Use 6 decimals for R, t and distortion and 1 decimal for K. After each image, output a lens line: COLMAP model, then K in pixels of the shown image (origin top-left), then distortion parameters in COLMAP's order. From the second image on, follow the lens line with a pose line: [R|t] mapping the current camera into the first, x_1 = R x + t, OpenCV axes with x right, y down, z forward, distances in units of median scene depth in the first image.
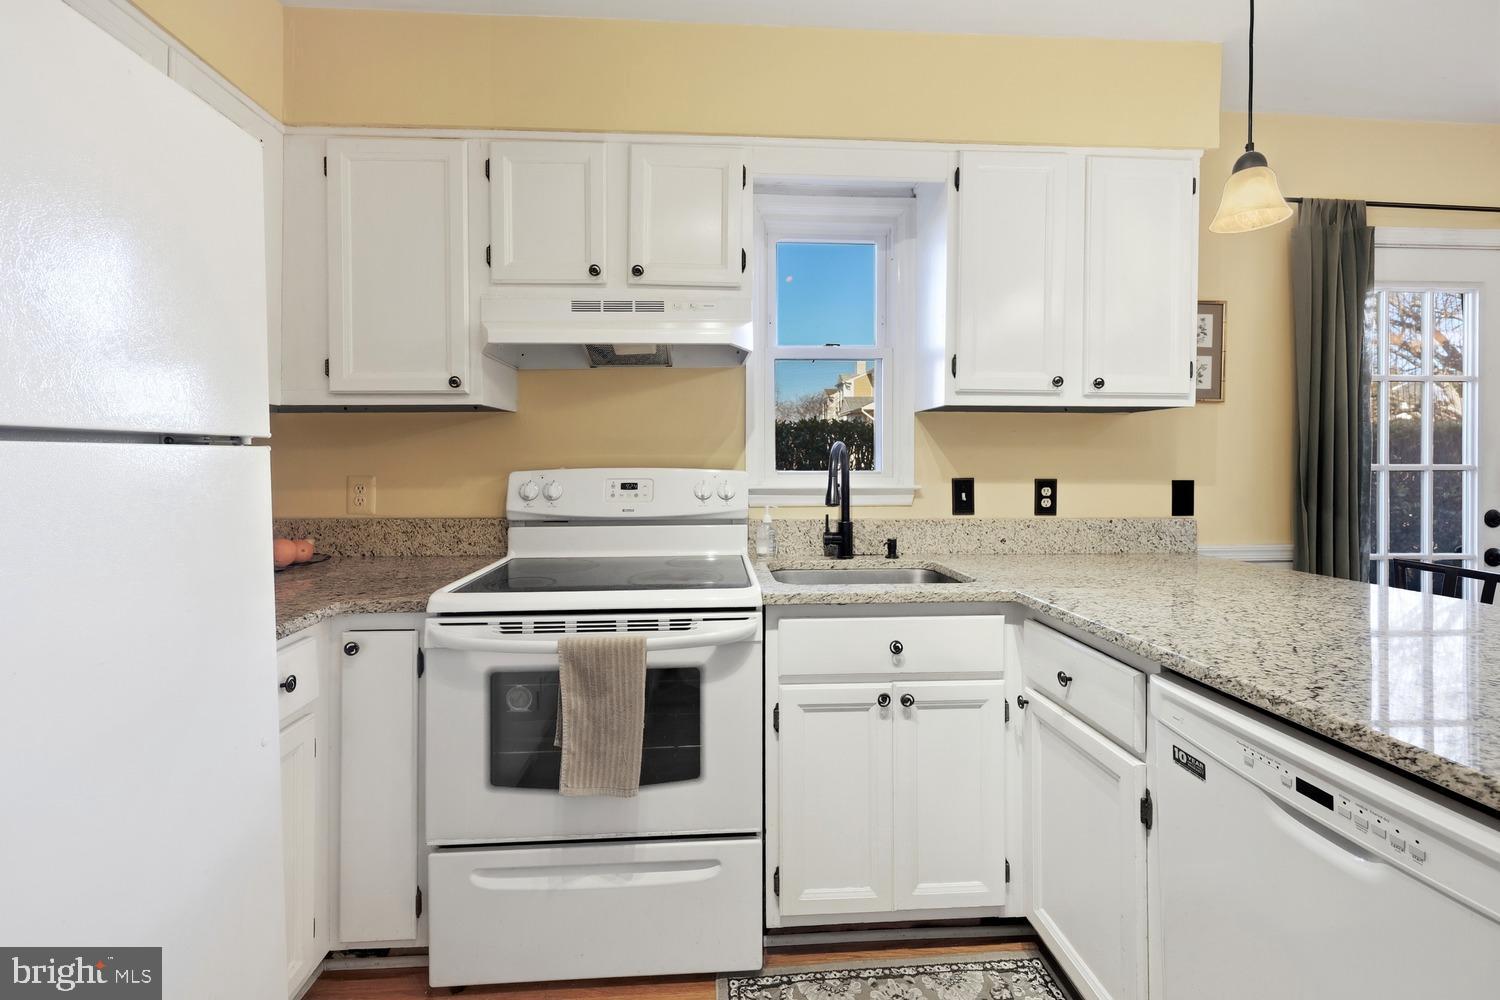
lens RADIAL K [[614.2, 0, 730.4], [0, 614.2, 467.8], [0, 0, 1]] dist [-0.002763, -0.000629]
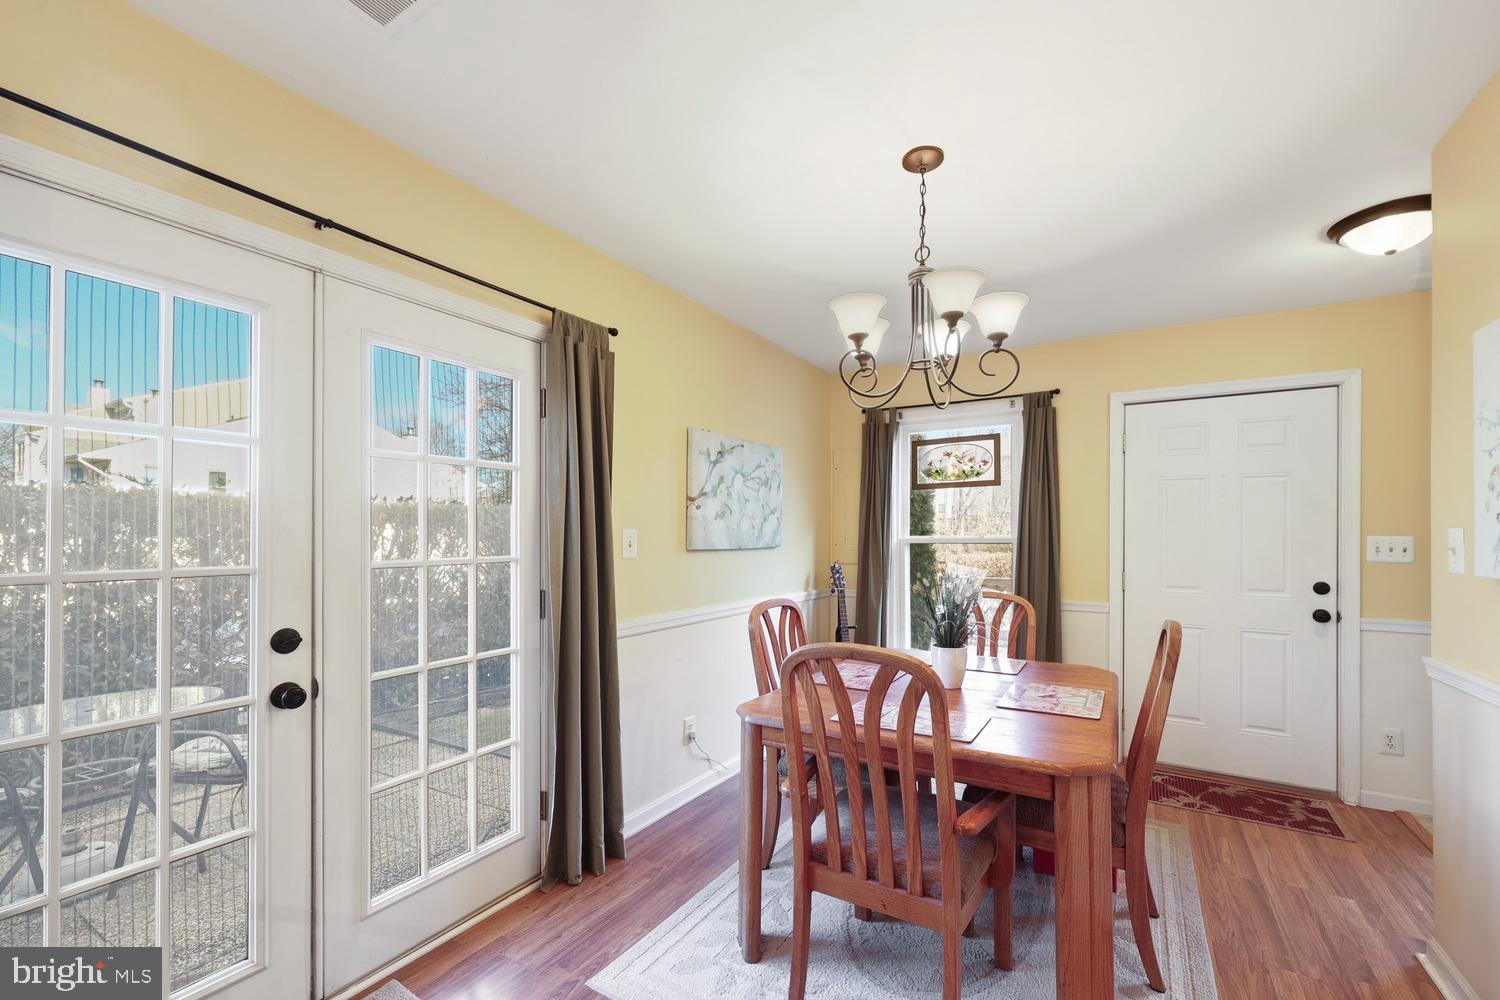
lens RADIAL K [[614.2, 0, 744.2], [0, 614.2, 534.6], [0, 0, 1]] dist [-0.002763, -0.000629]
pose [[0.584271, 0.002280, 0.811555, 0.824002], [0.003342, 0.999981, -0.005216, -0.045489], [-0.811552, 0.005760, 0.584252, 0.189935]]
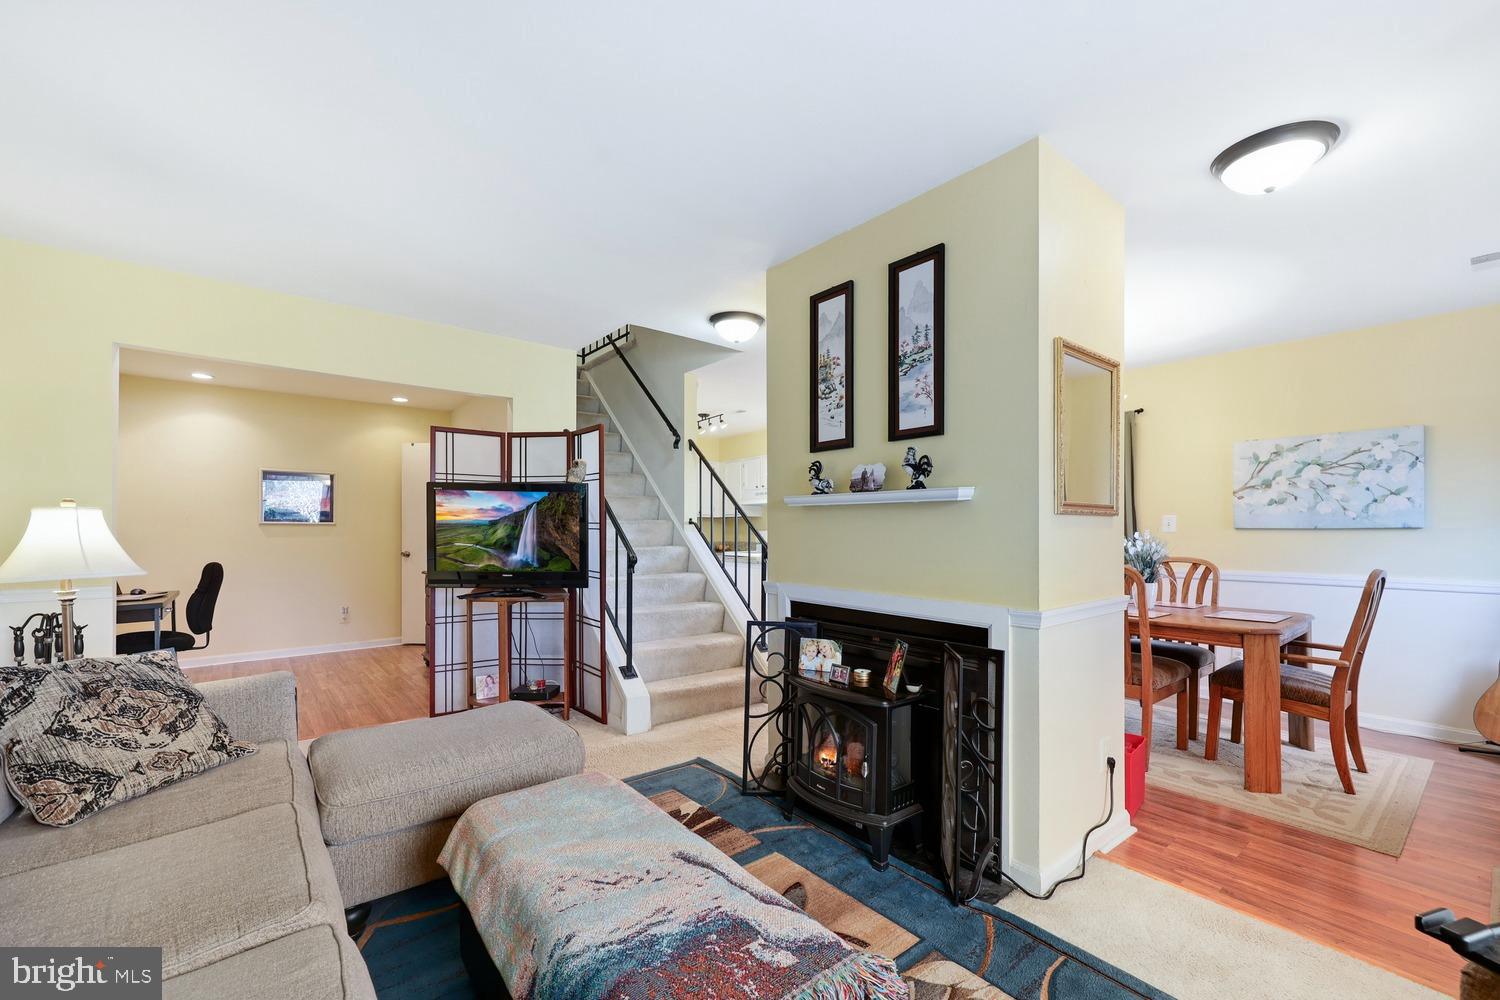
lens RADIAL K [[614.2, 0, 761.0], [0, 614.2, 529.4], [0, 0, 1]] dist [-0.002763, -0.000629]
pose [[0.590889, -0.000950, -0.806752, 2.804196], [-0.009392, 0.999923, -0.008056, 0.023083], [0.806698, 0.012338, 0.590835, -1.487921]]
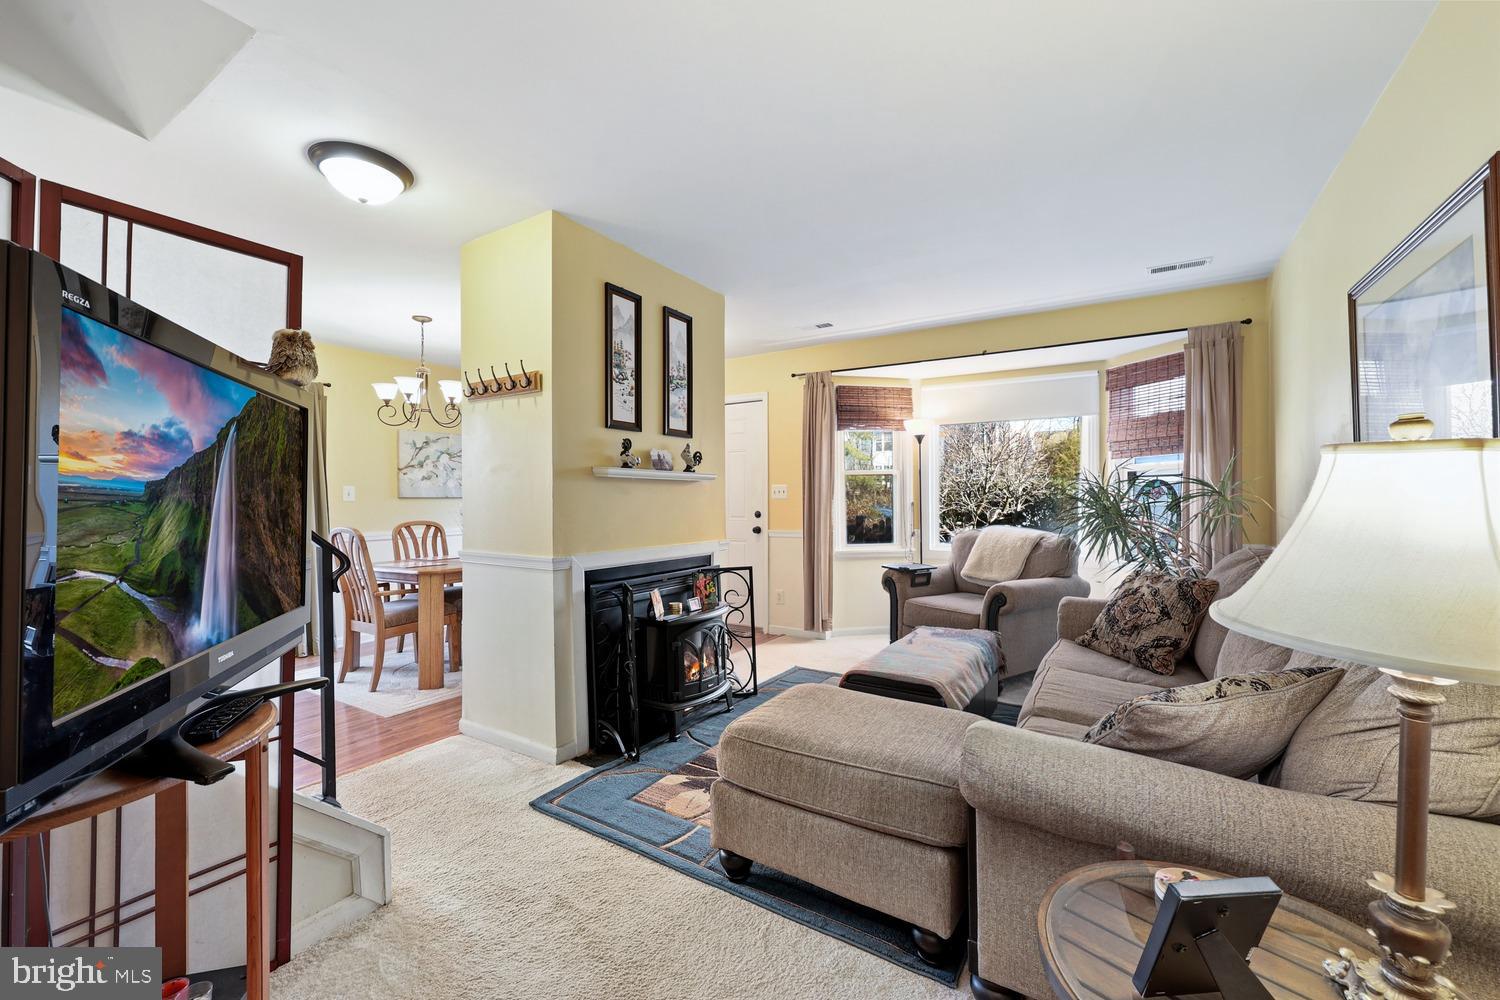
lens RADIAL K [[614.2, 0, 754.8], [0, 614.2, 496.7], [0, 0, 1]] dist [-0.002763, -0.000629]
pose [[0.568850, -0.008425, 0.822398, 0.628885], [0.016513, 0.999863, -0.001179, 0.011001], [-0.822276, 0.014251, 0.568911, -1.727436]]
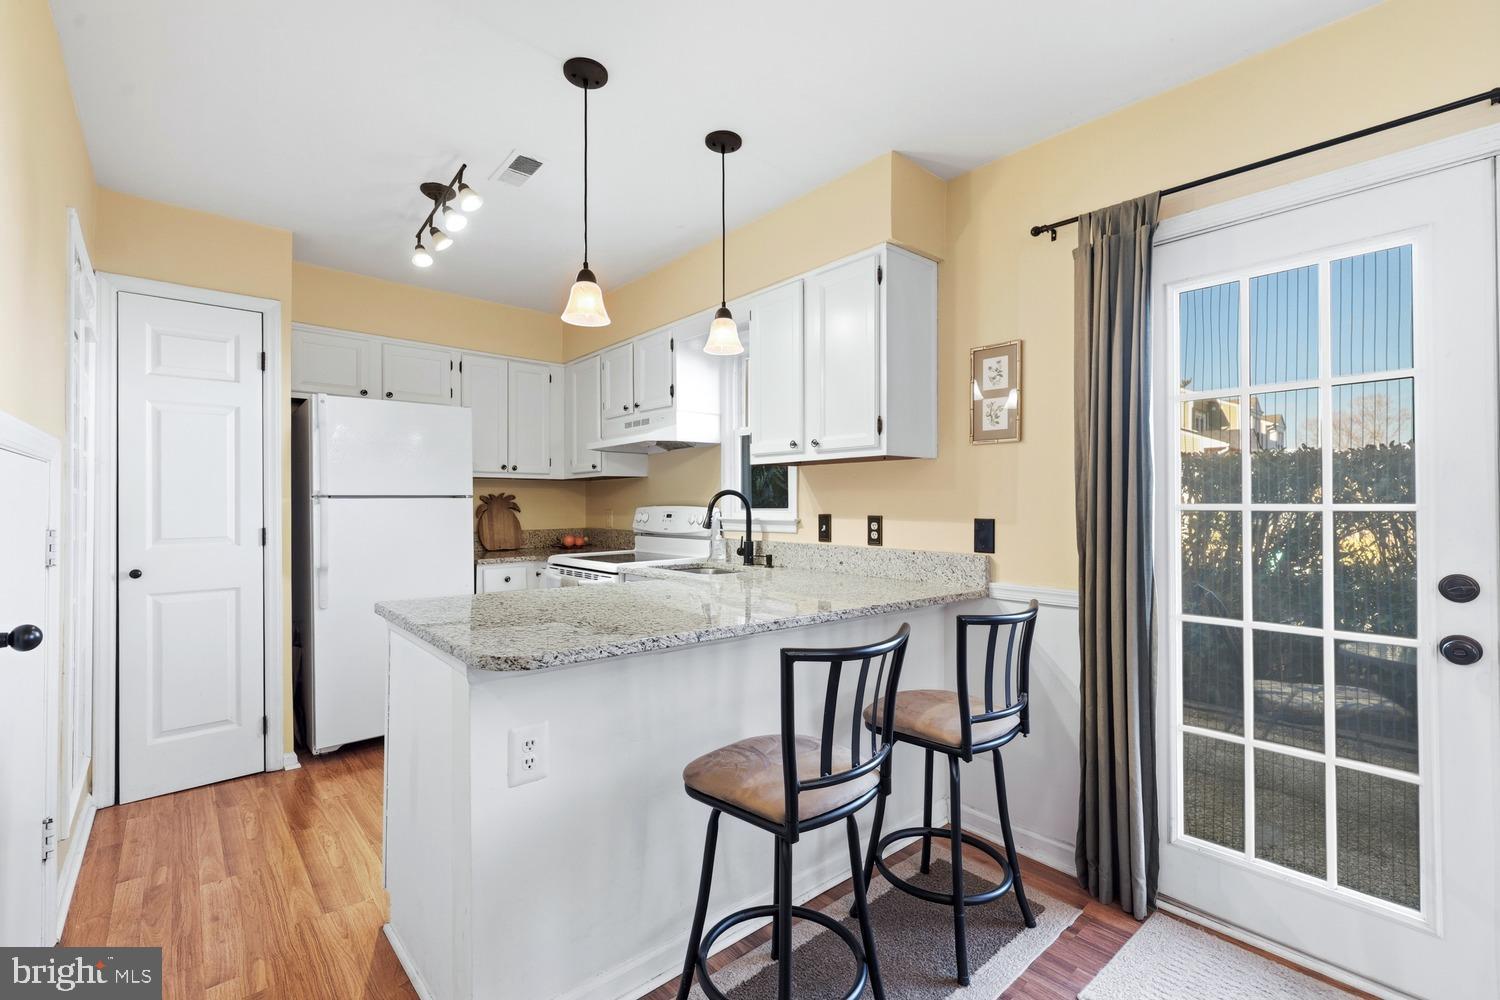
lens RADIAL K [[639.8, 0, 761.0], [0, 639.8, 500.8], [0, 0, 1]] dist [-0.001511, -0.000132]
pose [[0.626267, -0.004198, -0.779597, 1.370722], [-0.005434, 0.999938, -0.009750, 0.002114], [0.779590, 0.010343, 0.626205, 0.023803]]
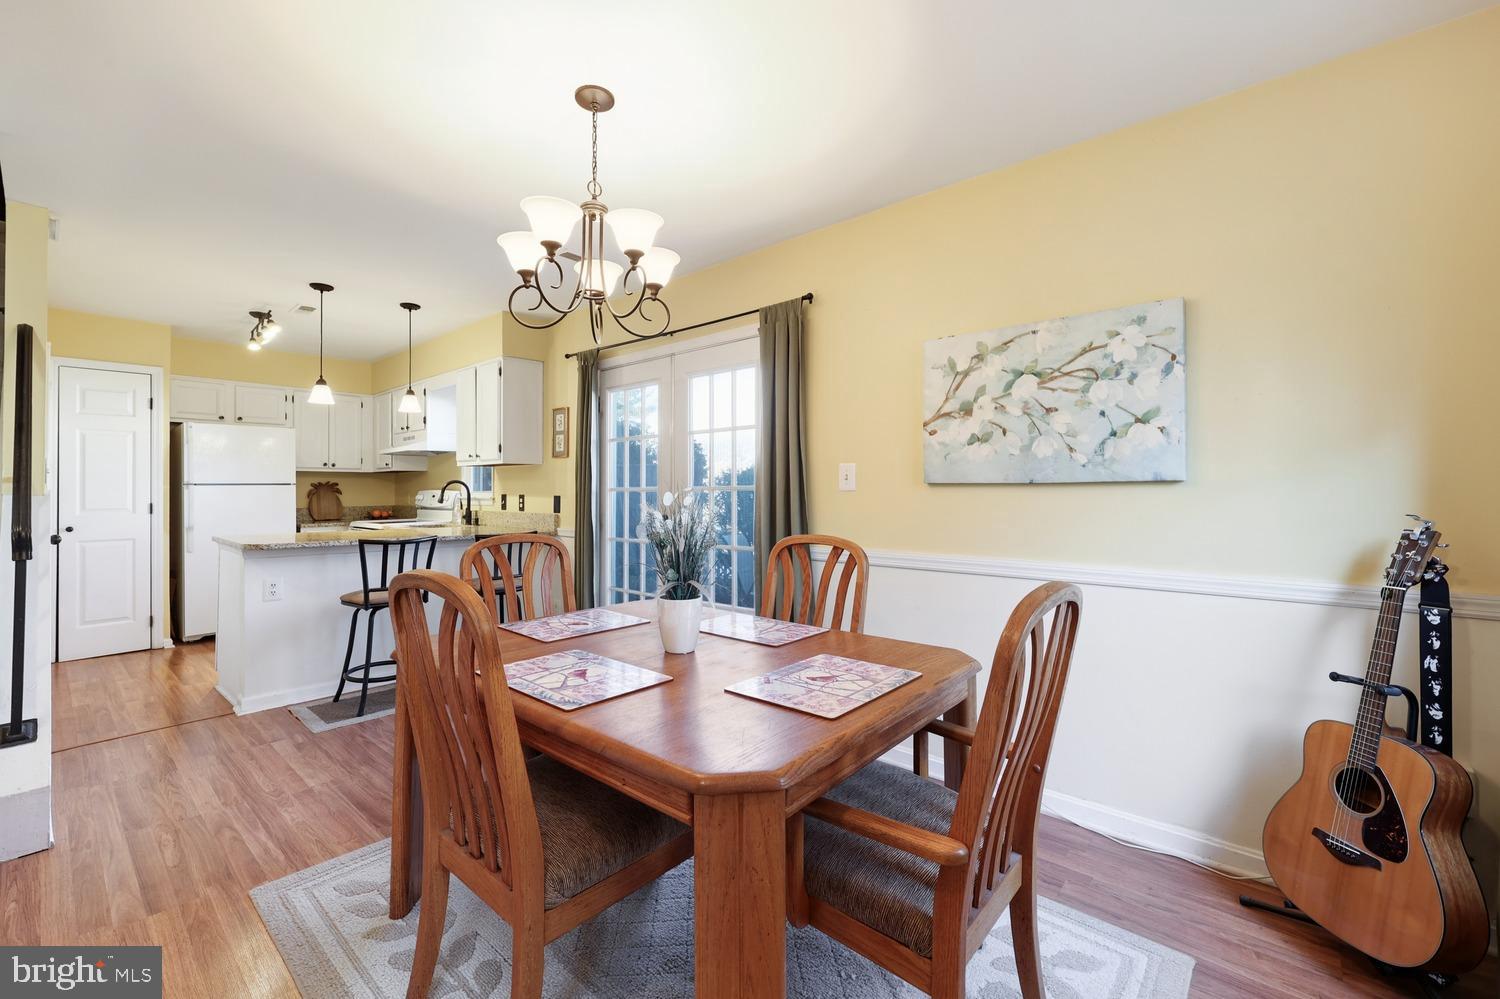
lens RADIAL K [[614.2, 0, 755.5], [0, 614.2, 482.0], [0, 0, 1]] dist [-0.002763, -0.000629]
pose [[0.717854, -0.009147, -0.696134, 2.696263], [-0.003621, 0.999851, -0.016872, 0.006343], [0.696185, 0.014632, 0.717714, -0.015789]]
